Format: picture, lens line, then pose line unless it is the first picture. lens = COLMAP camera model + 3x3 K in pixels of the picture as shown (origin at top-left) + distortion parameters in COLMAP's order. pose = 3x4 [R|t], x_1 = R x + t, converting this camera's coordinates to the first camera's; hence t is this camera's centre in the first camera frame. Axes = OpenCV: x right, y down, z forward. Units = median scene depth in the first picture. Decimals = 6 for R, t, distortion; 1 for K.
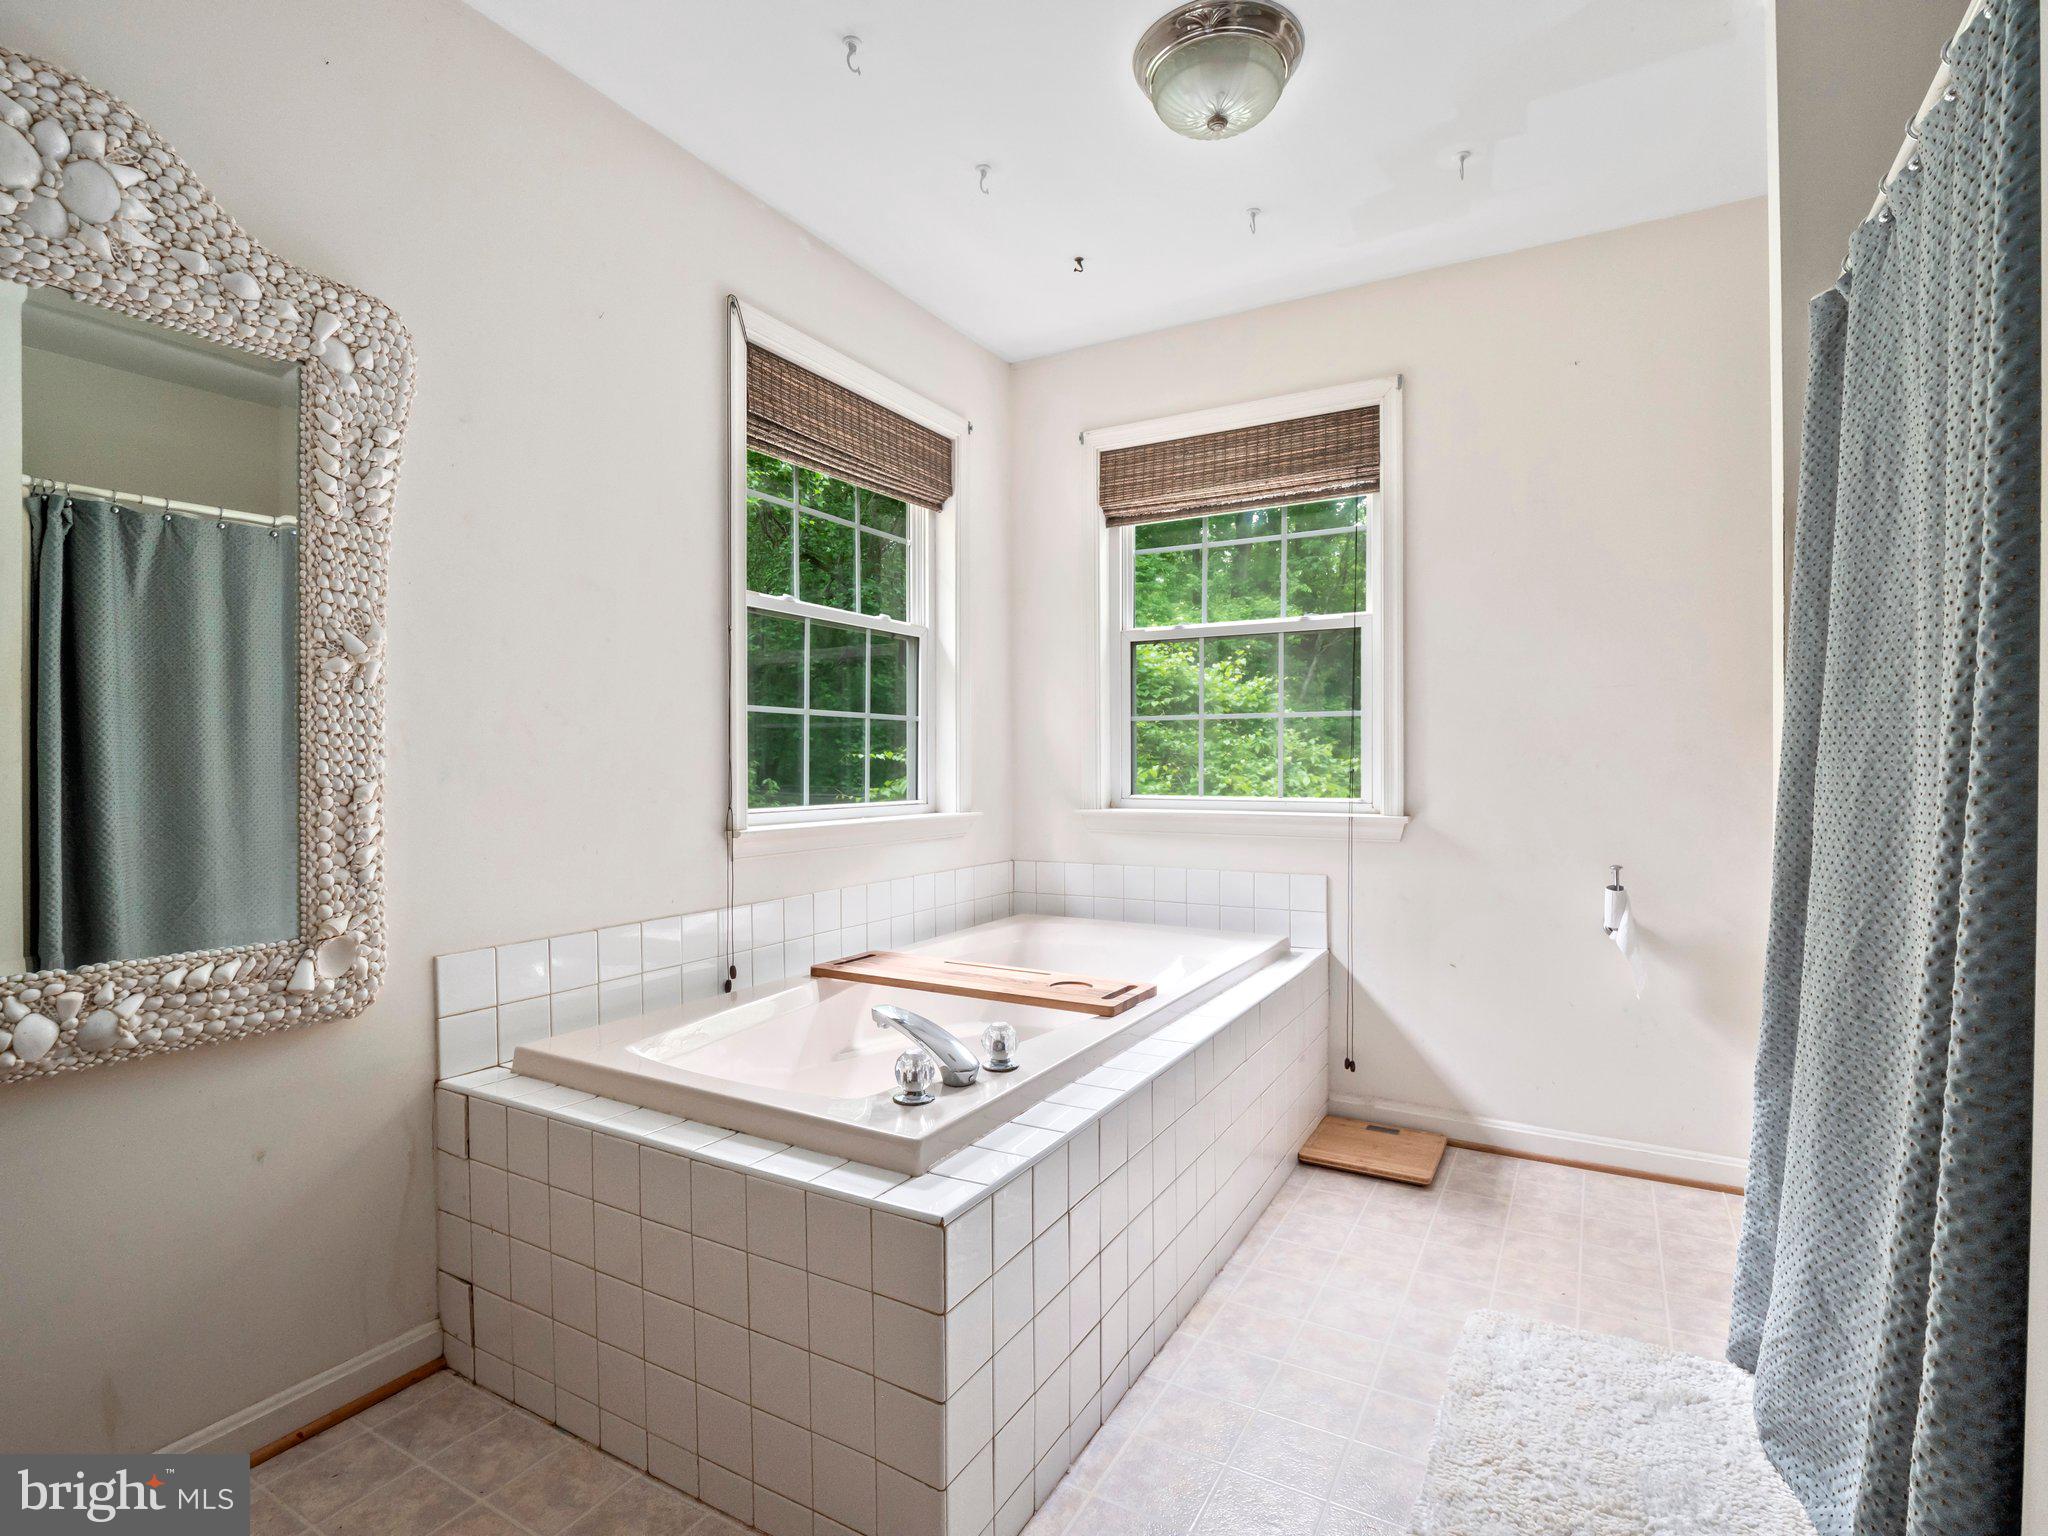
lens RADIAL K [[995.3, 0, 1025.9], [0, 995.3, 770.5], [0, 0, 1]] dist [-0.018260, 0.003592]
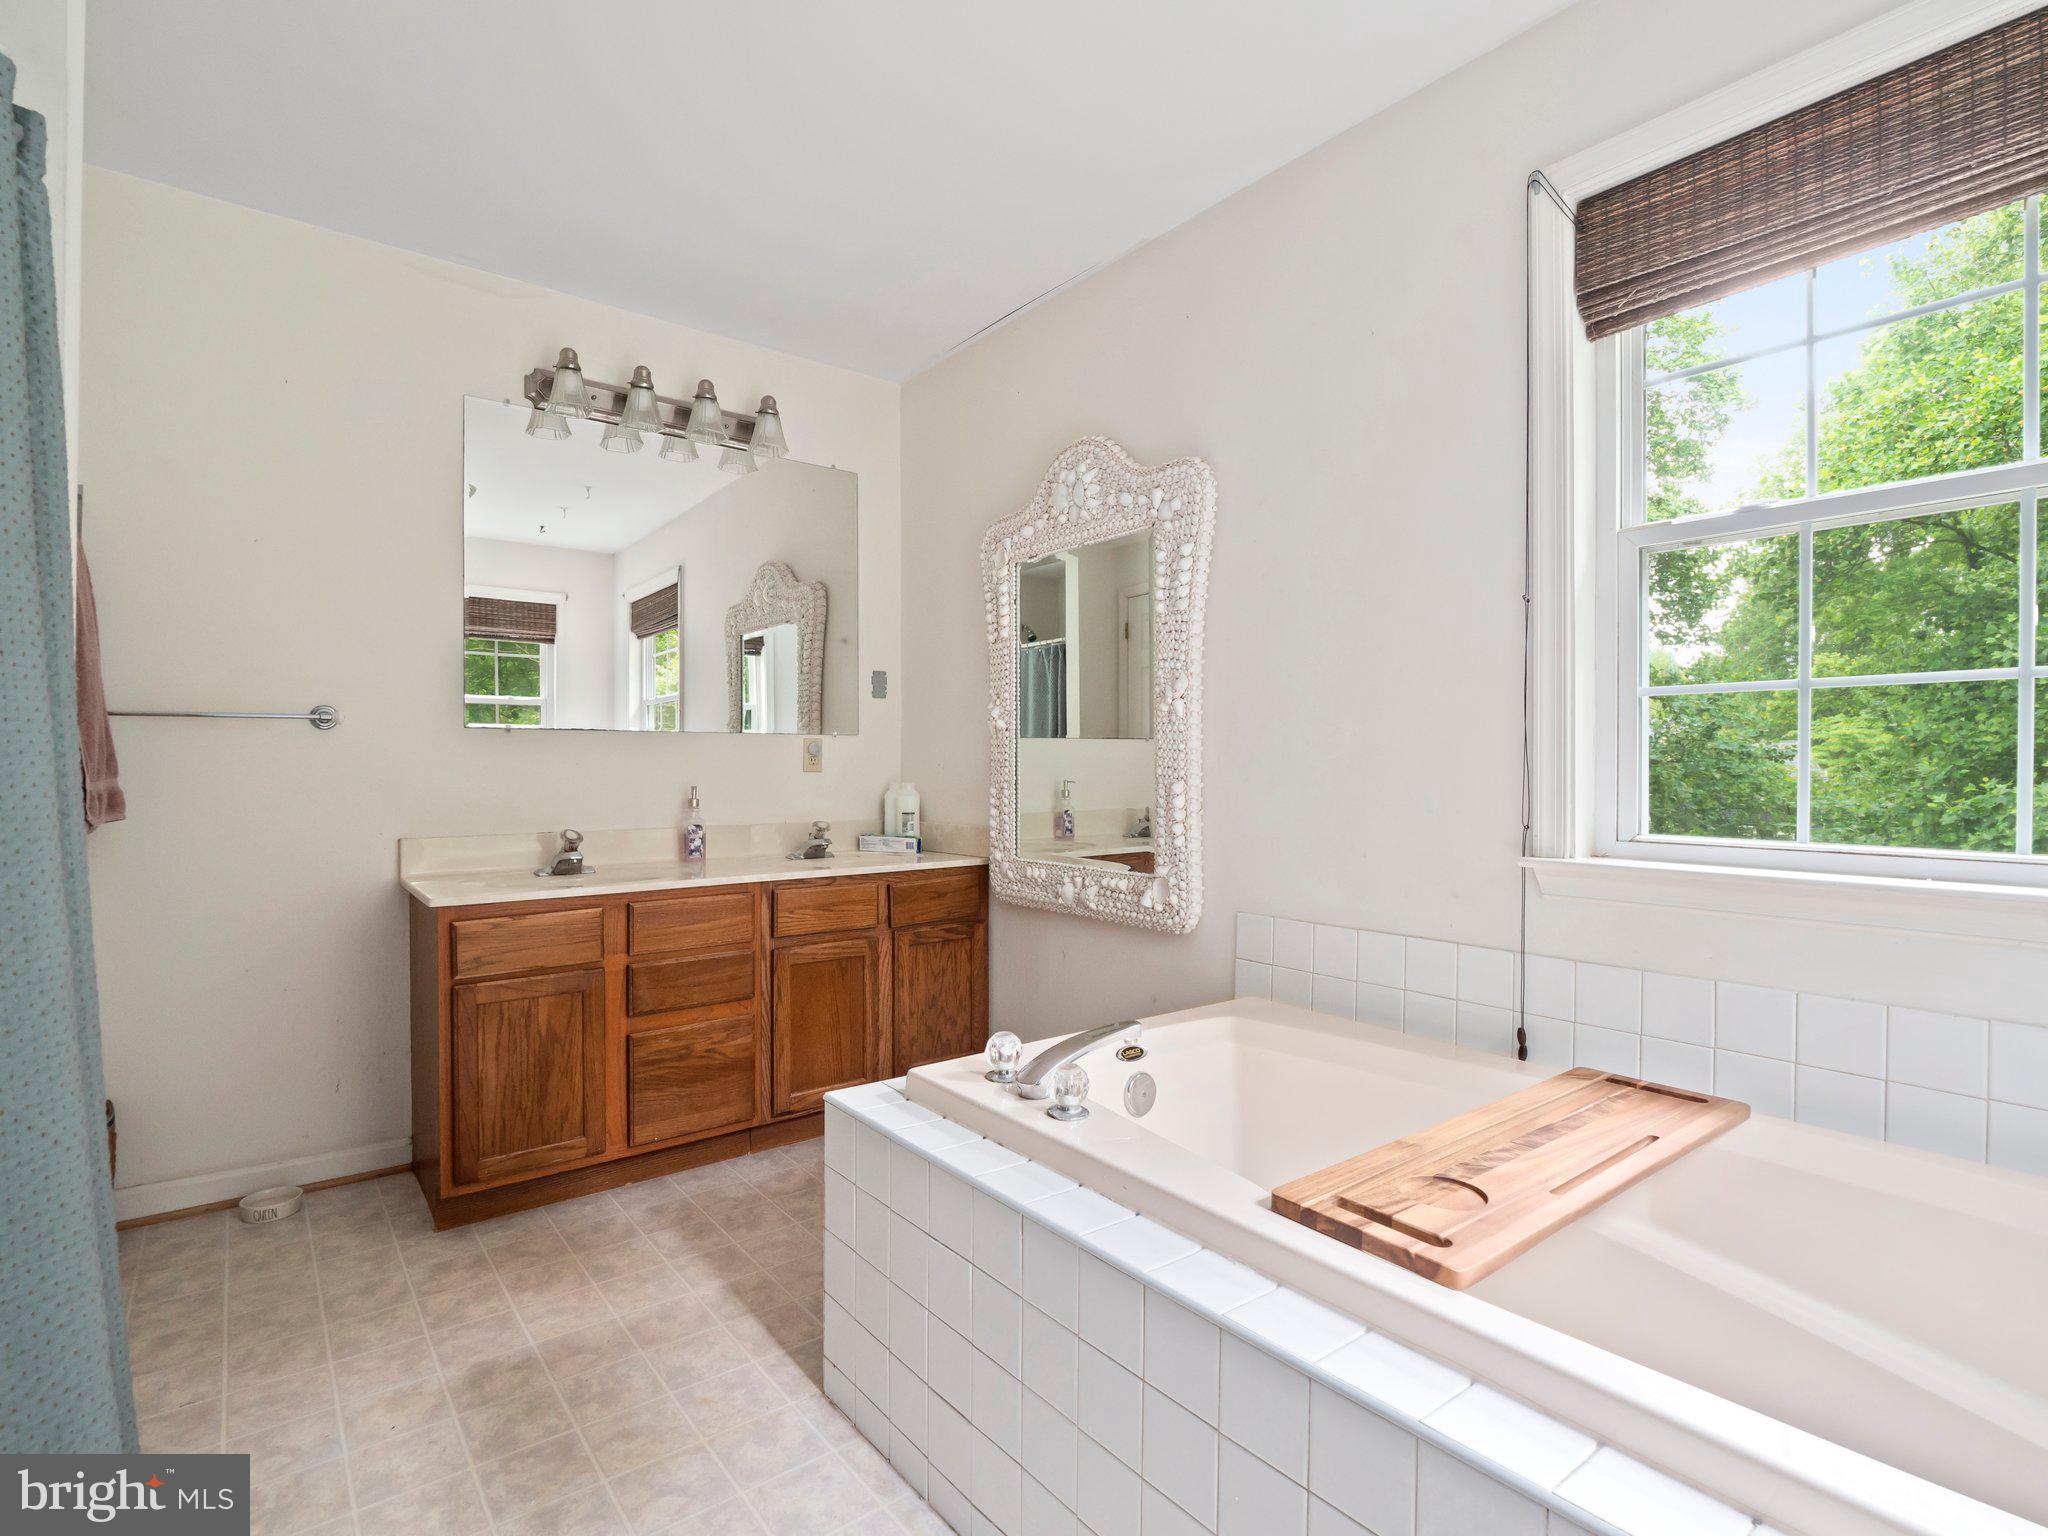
lens RADIAL K [[995.3, 0, 1022.1], [0, 995.3, 770.1], [0, 0, 1]] dist [-0.018260, 0.003592]
pose [[-0.373897, -0.003134, -0.927465, 0.851546], [-0.016030, 0.999867, 0.003084, -0.005865], [0.927331, 0.016021, -0.373898, 1.366215]]
